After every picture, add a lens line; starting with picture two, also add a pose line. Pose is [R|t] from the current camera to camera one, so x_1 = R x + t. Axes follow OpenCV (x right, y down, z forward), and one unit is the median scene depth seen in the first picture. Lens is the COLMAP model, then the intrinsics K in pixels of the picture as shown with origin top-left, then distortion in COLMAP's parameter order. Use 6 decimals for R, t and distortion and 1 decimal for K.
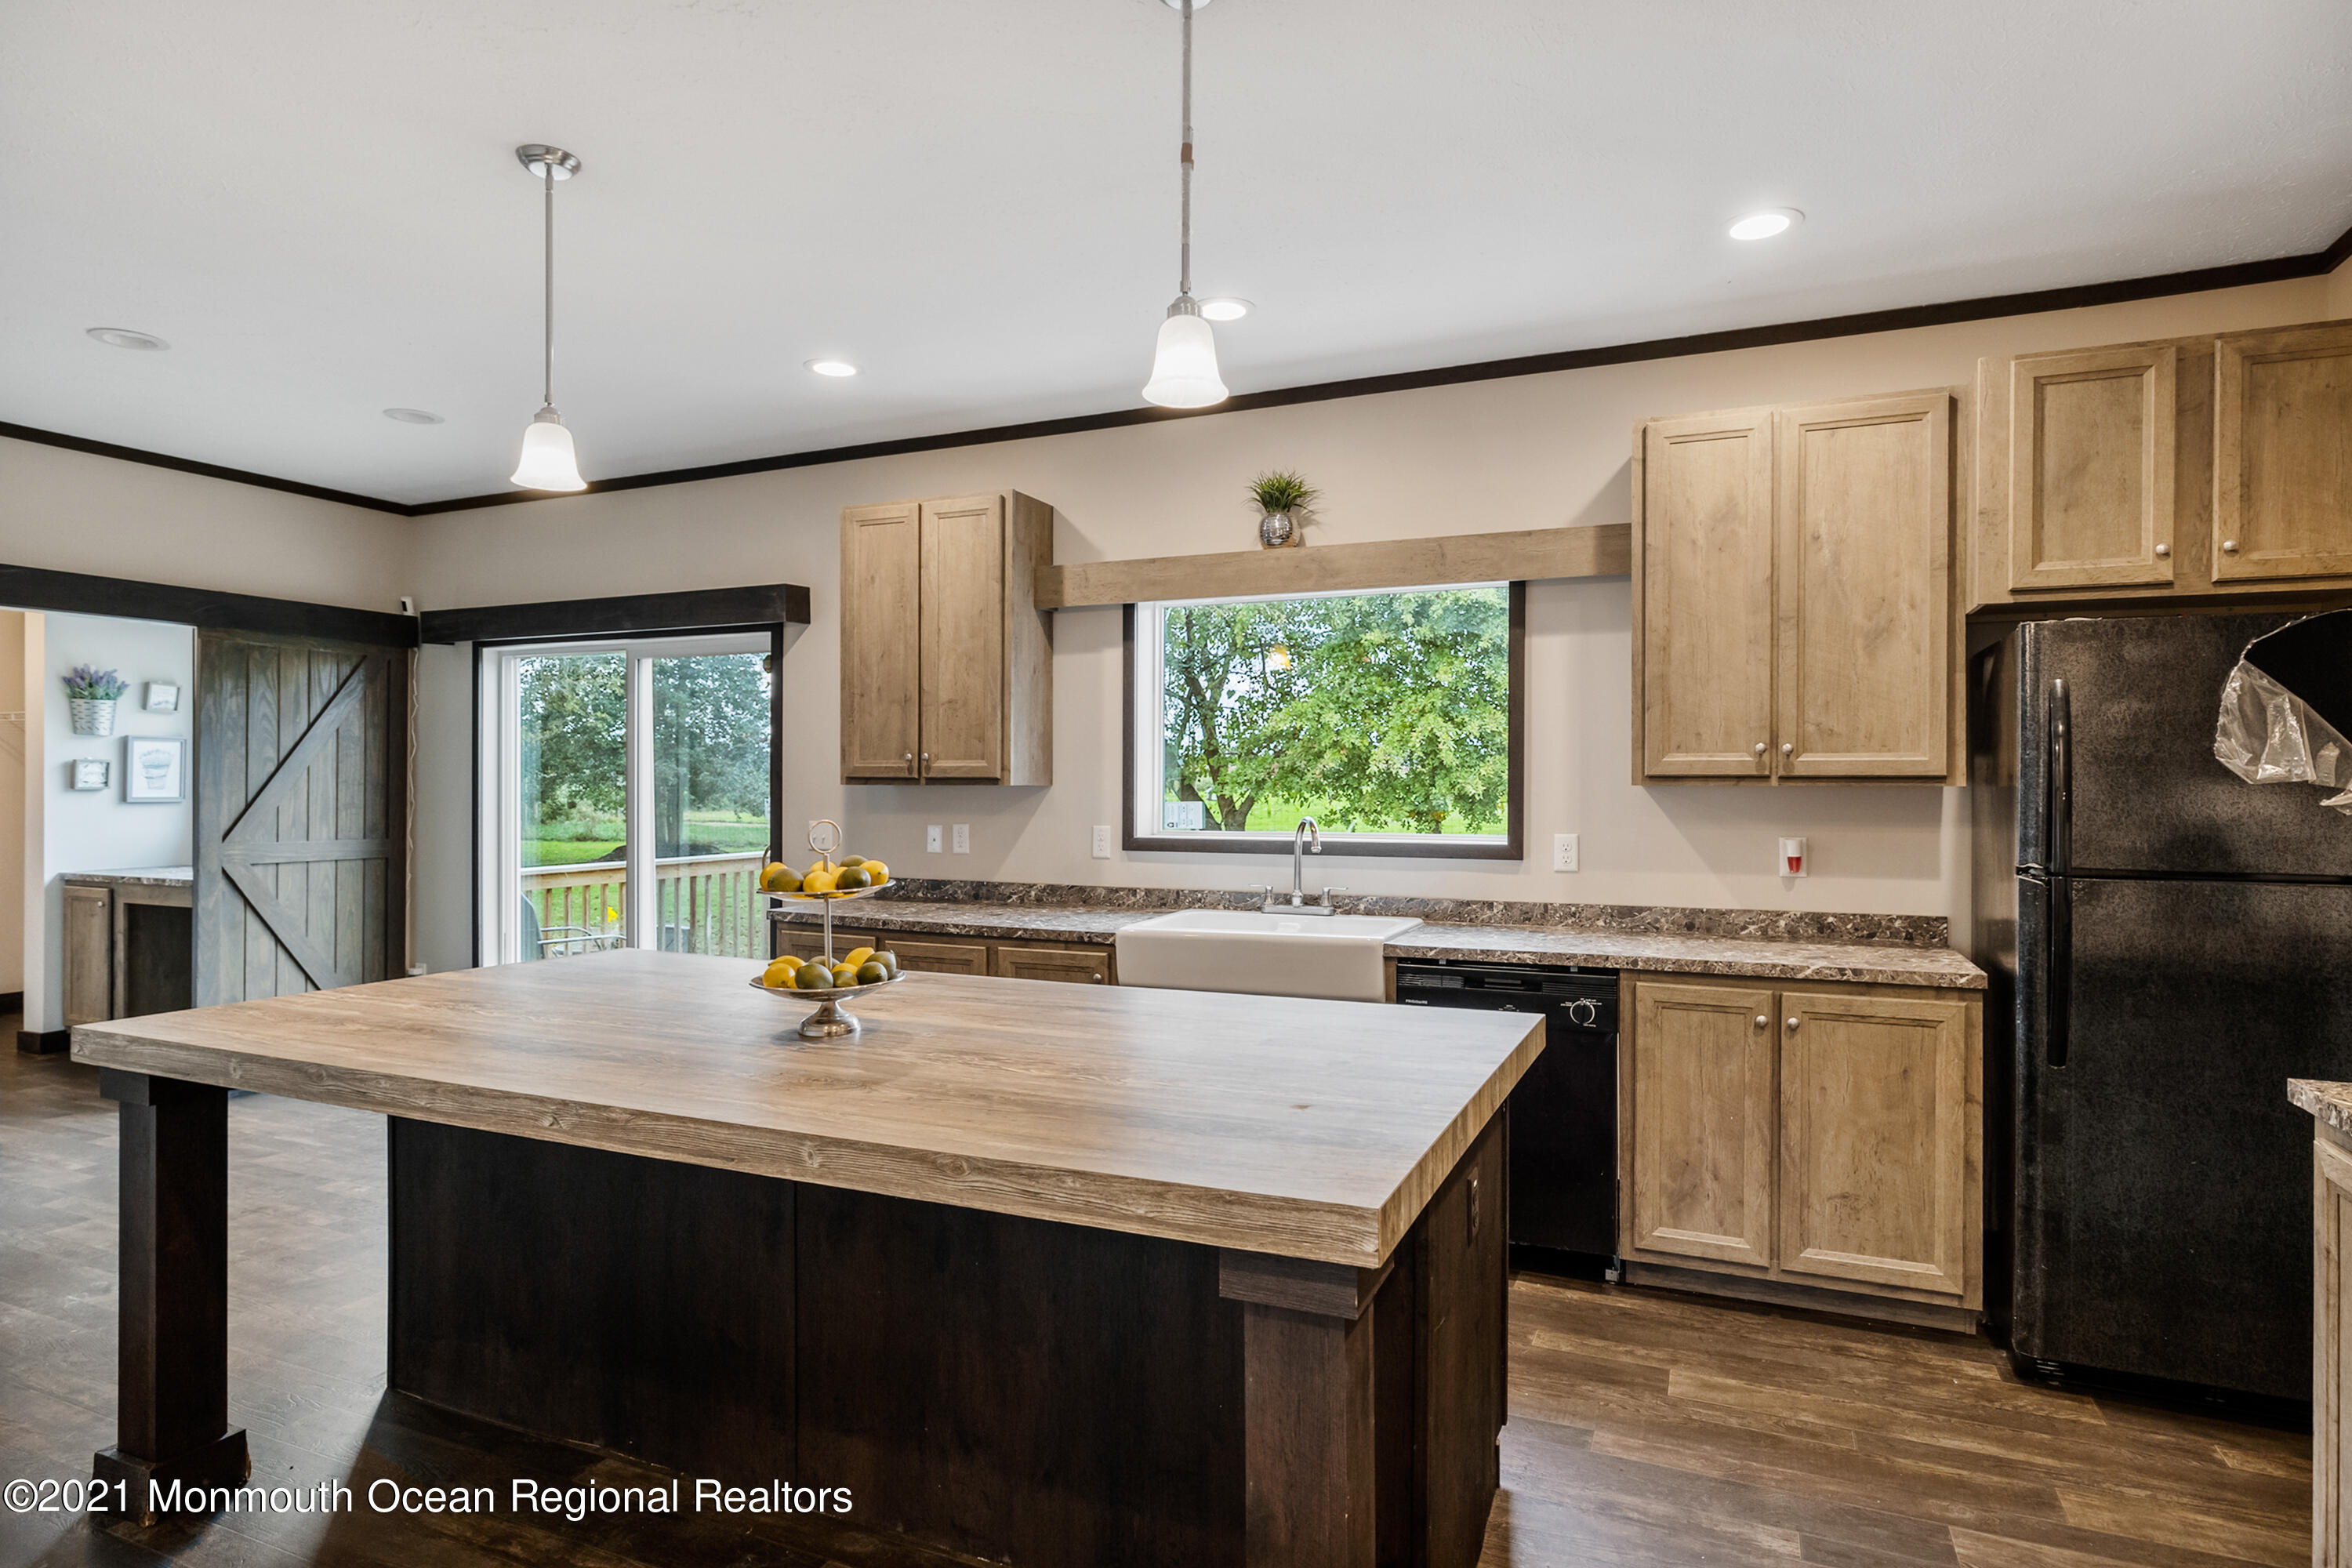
lens RADIAL K [[1241.0, 0, 1184.0], [0, 1241.0, 778.1], [0, 0, 1]] dist [-0.012479, 0.001970]
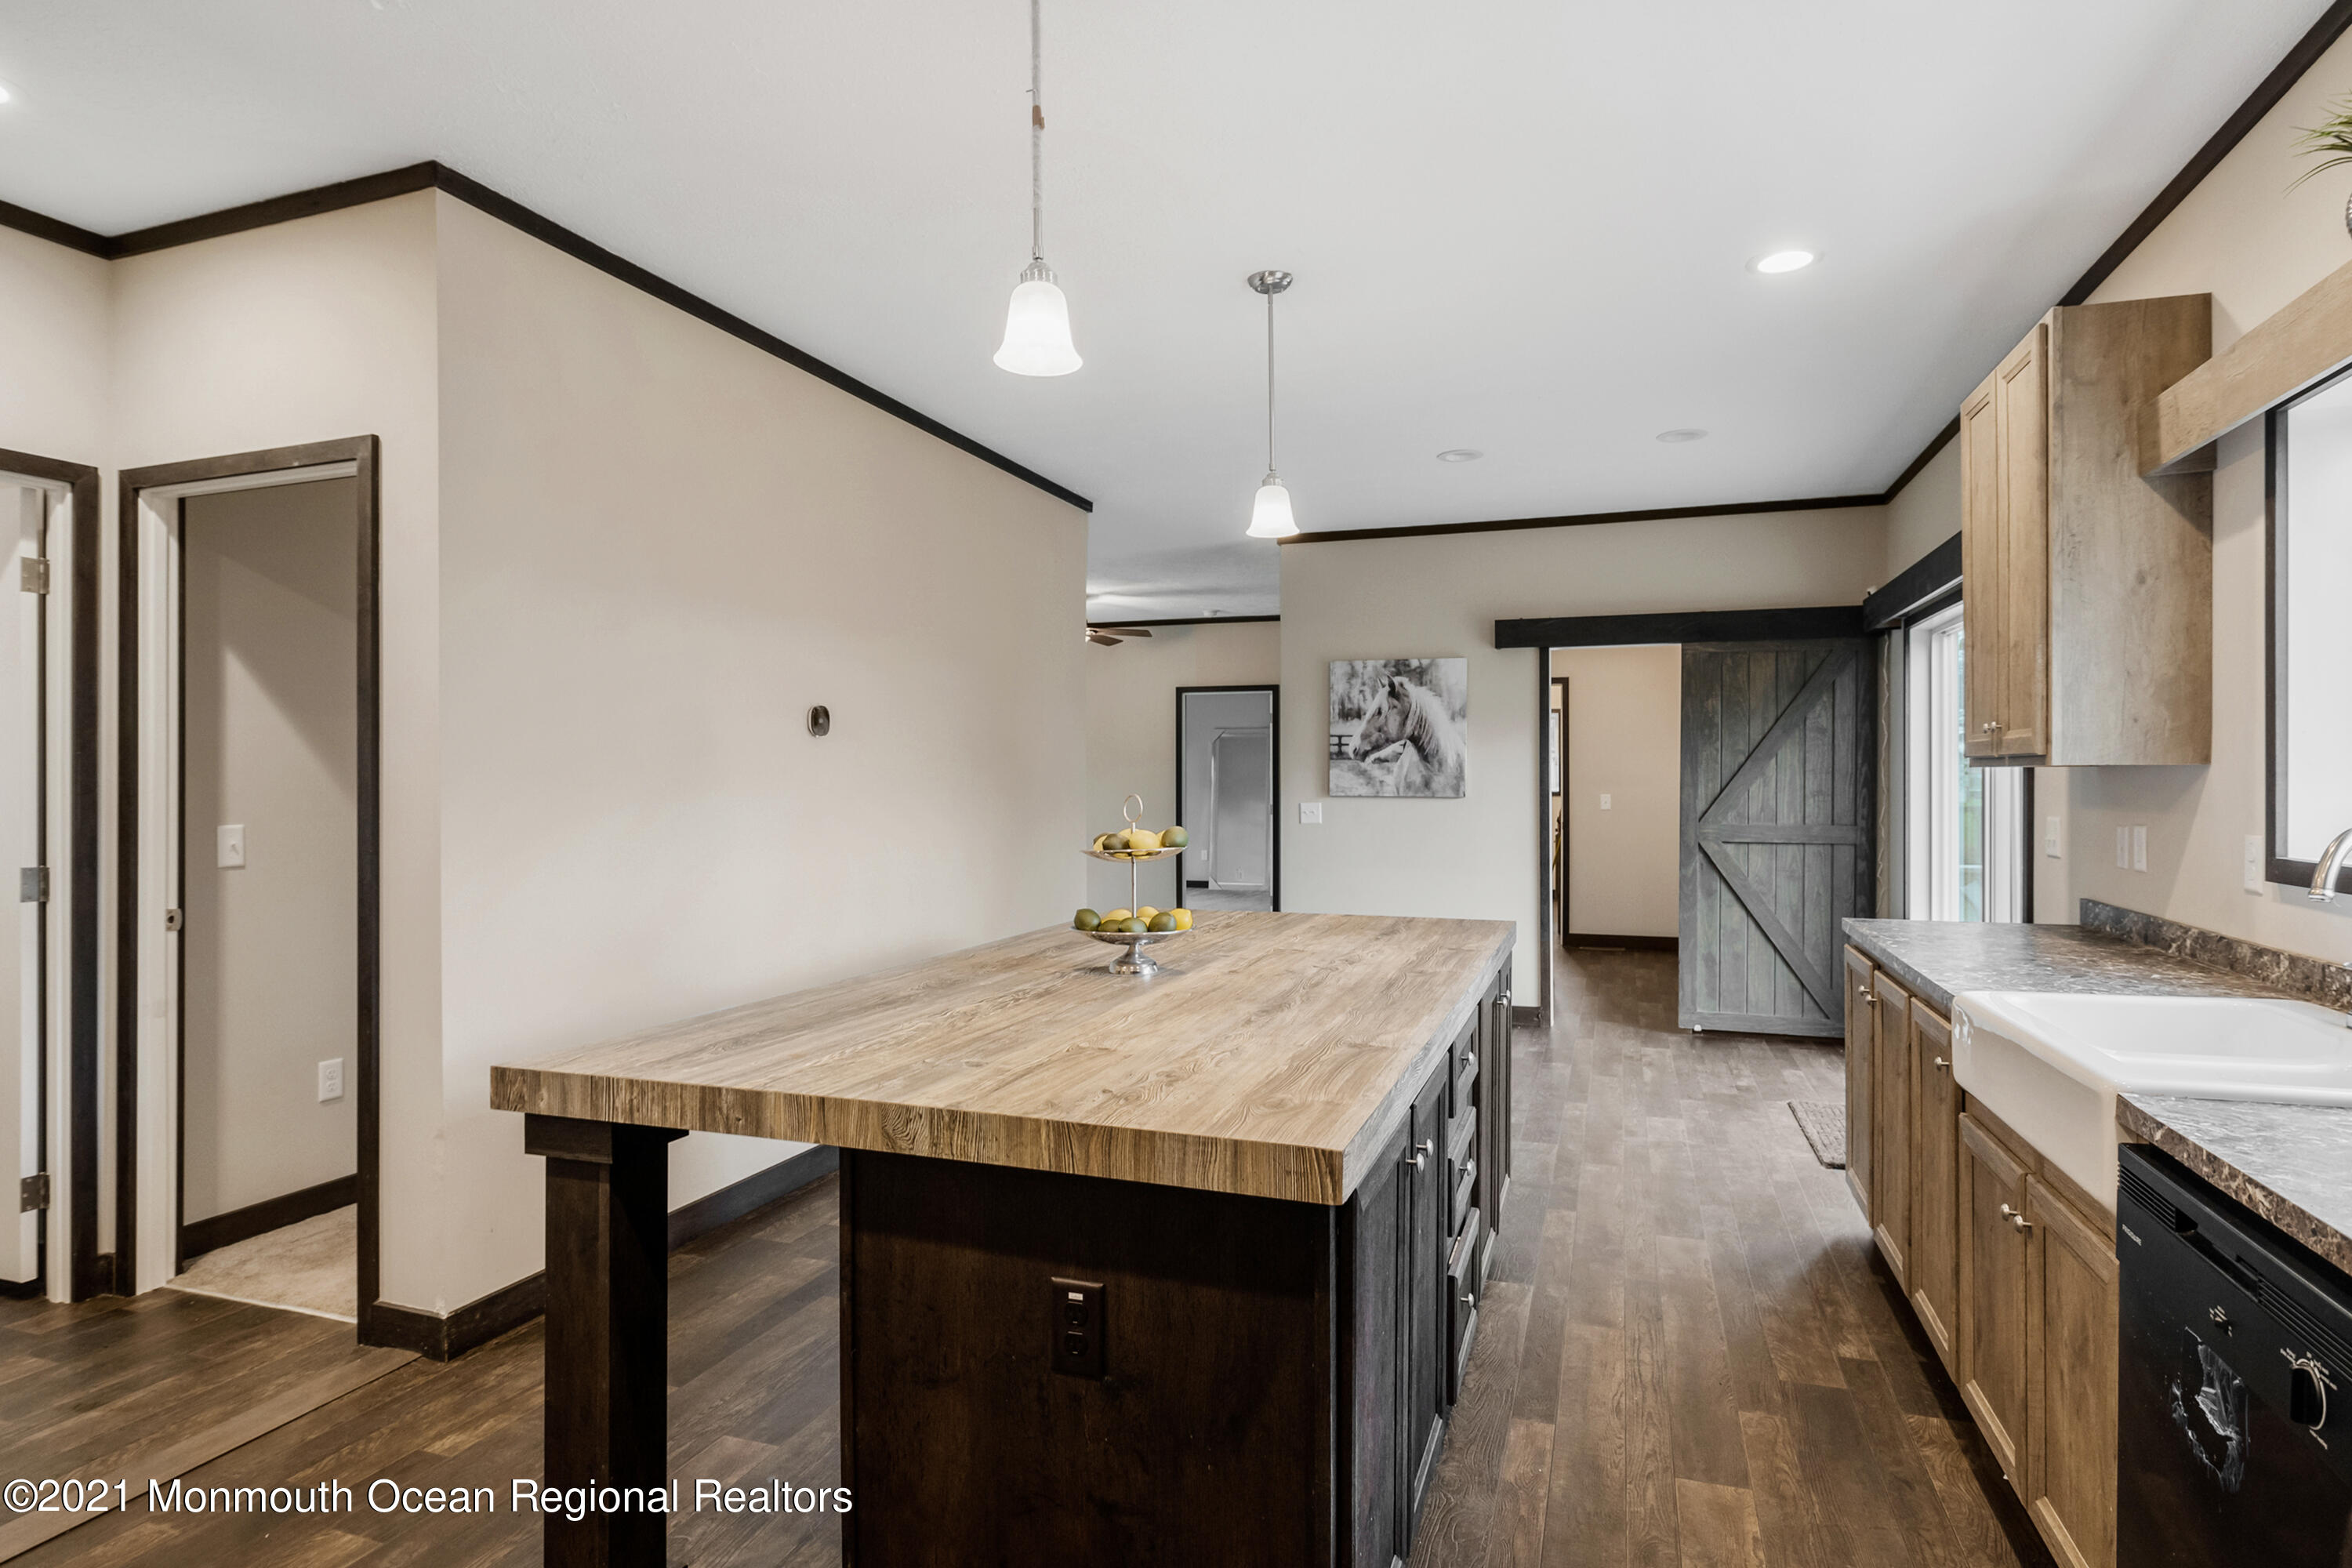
lens RADIAL K [[1241.0, 0, 1169.9], [0, 1241.0, 778.4], [0, 0, 1]] dist [-0.012479, 0.001970]
pose [[0.088274, -0.002458, -0.996093, 0.623128], [0.005859, 0.999981, -0.001949, 0.015687], [0.996079, -0.005664, 0.088287, 0.646875]]
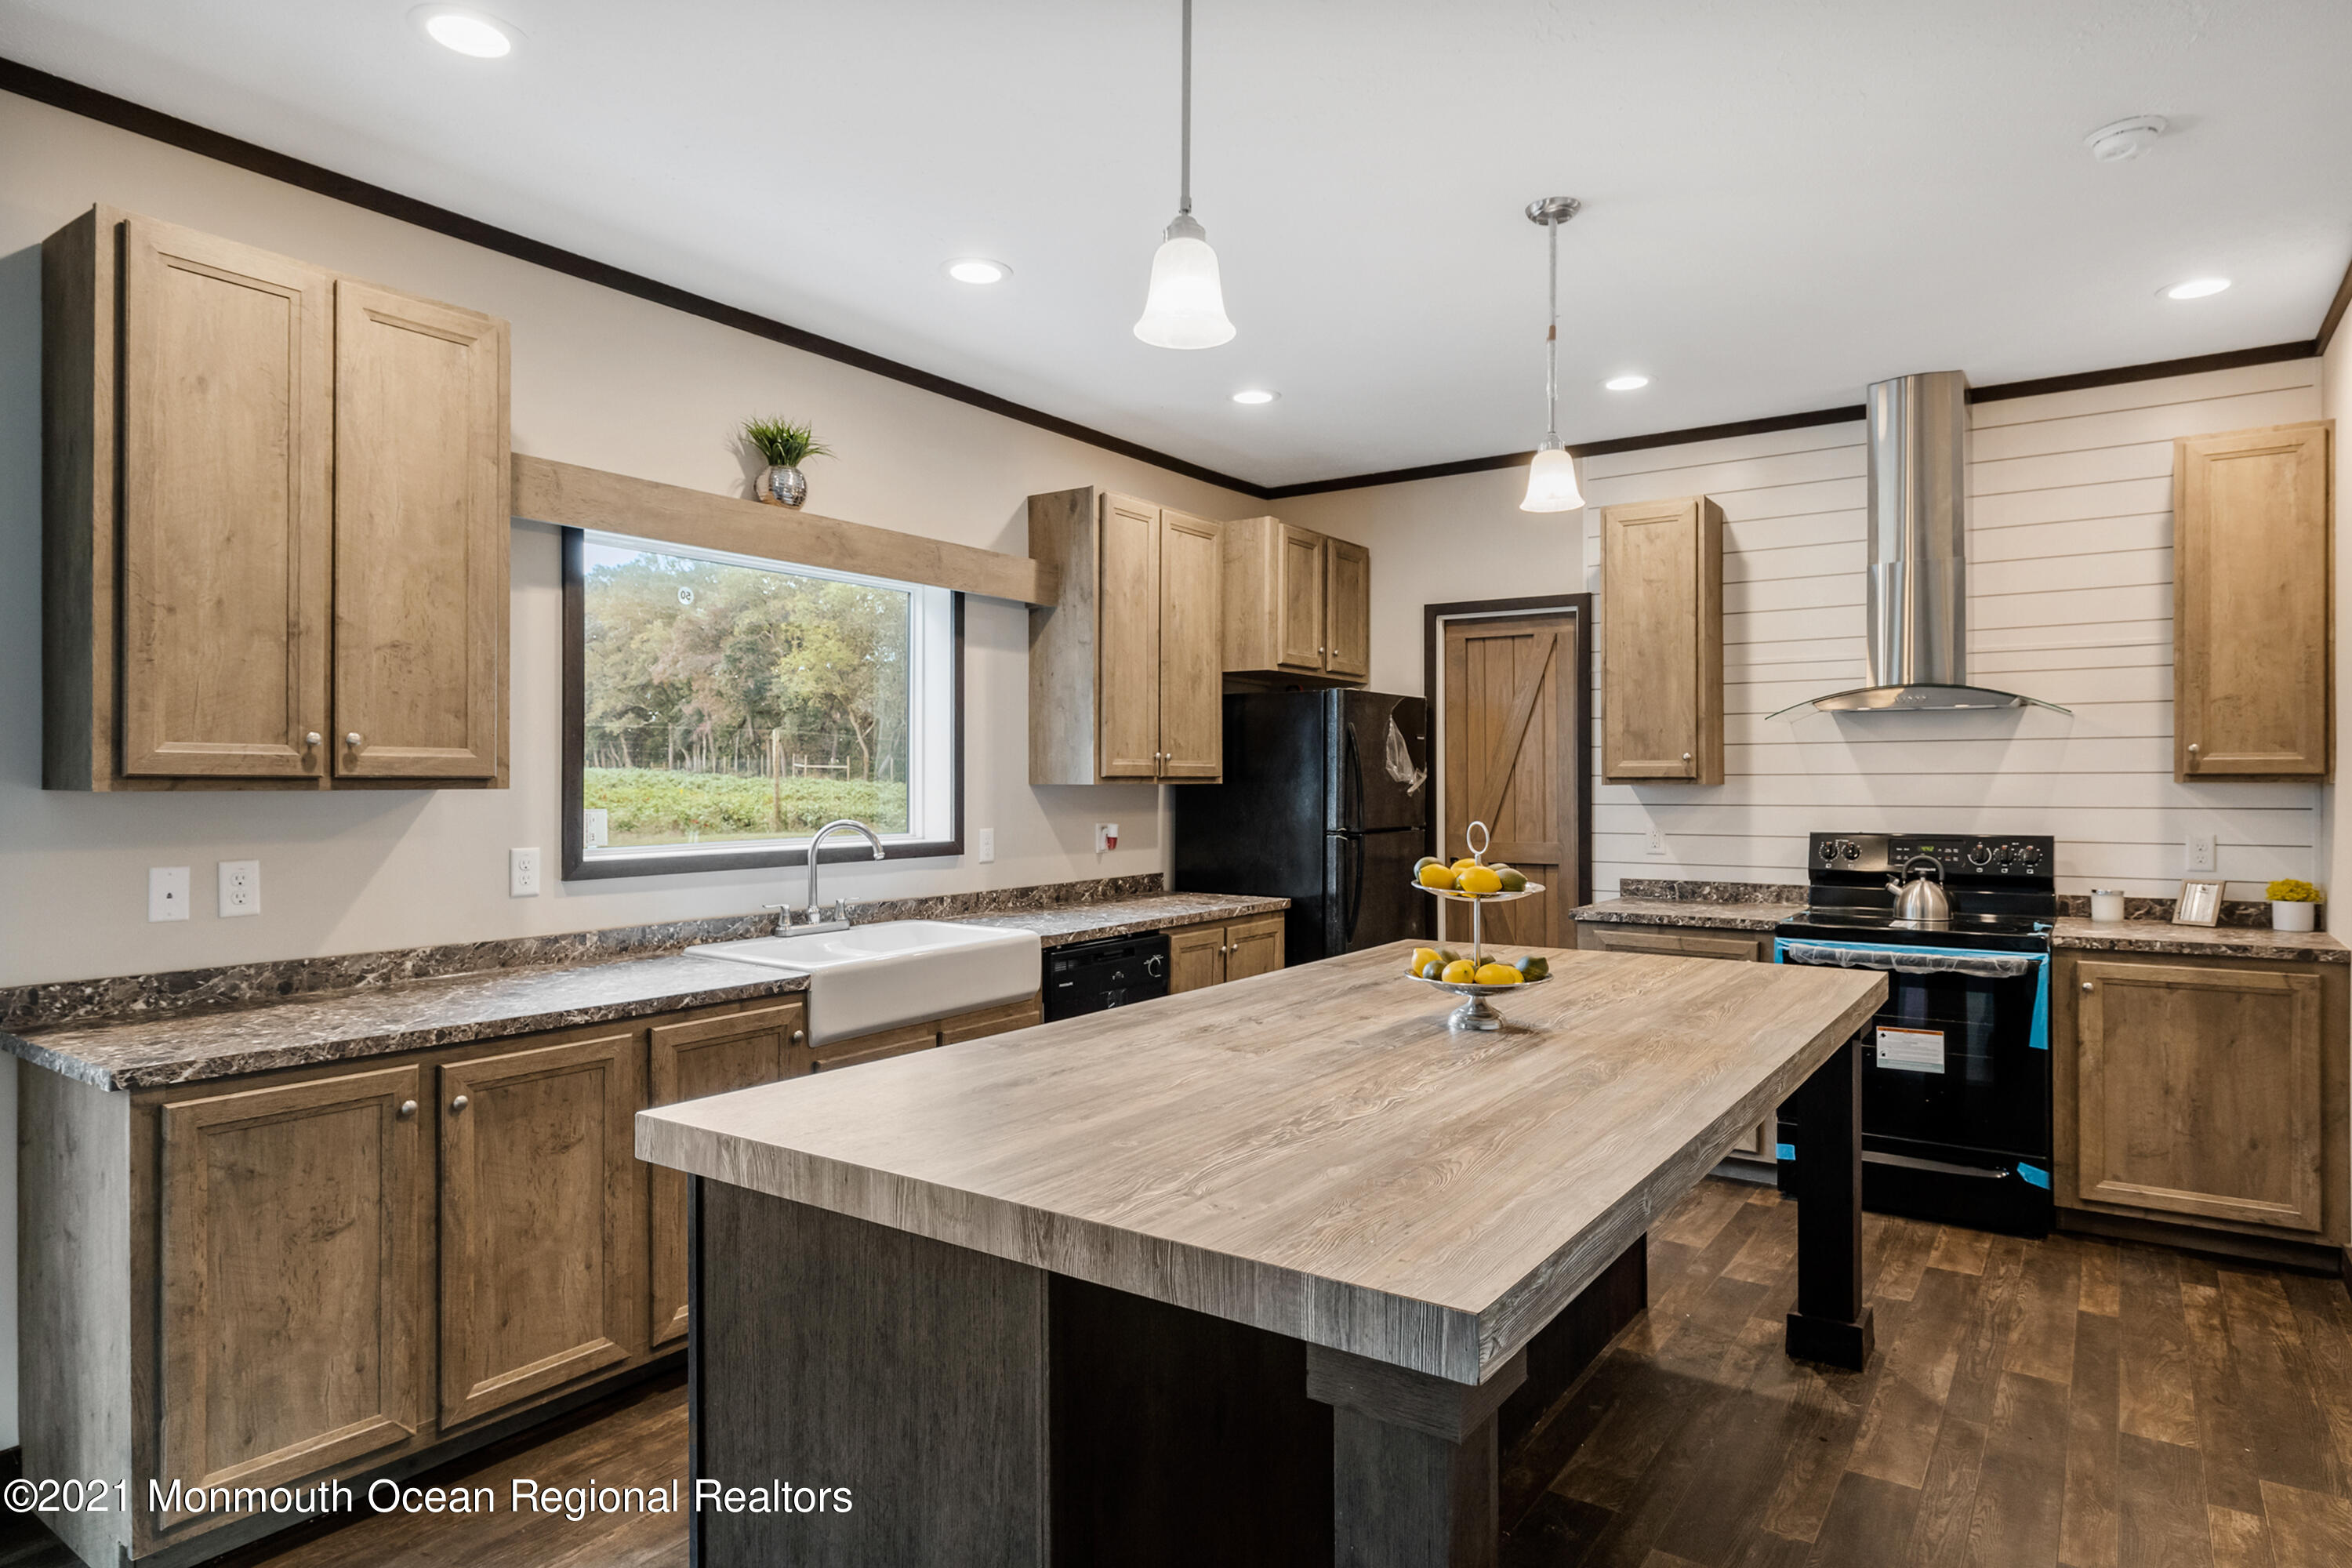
lens RADIAL K [[1359.8, 0, 1145.1], [0, 1359.8, 782.5], [0, 0, 1]] dist [-0.000147, -0.001061]
pose [[0.201815, -0.004197, 0.979415, -1.013670], [-0.002982, 0.999984, 0.004900, -0.002835], [-0.979419, -0.003910, 0.201799, 0.725760]]
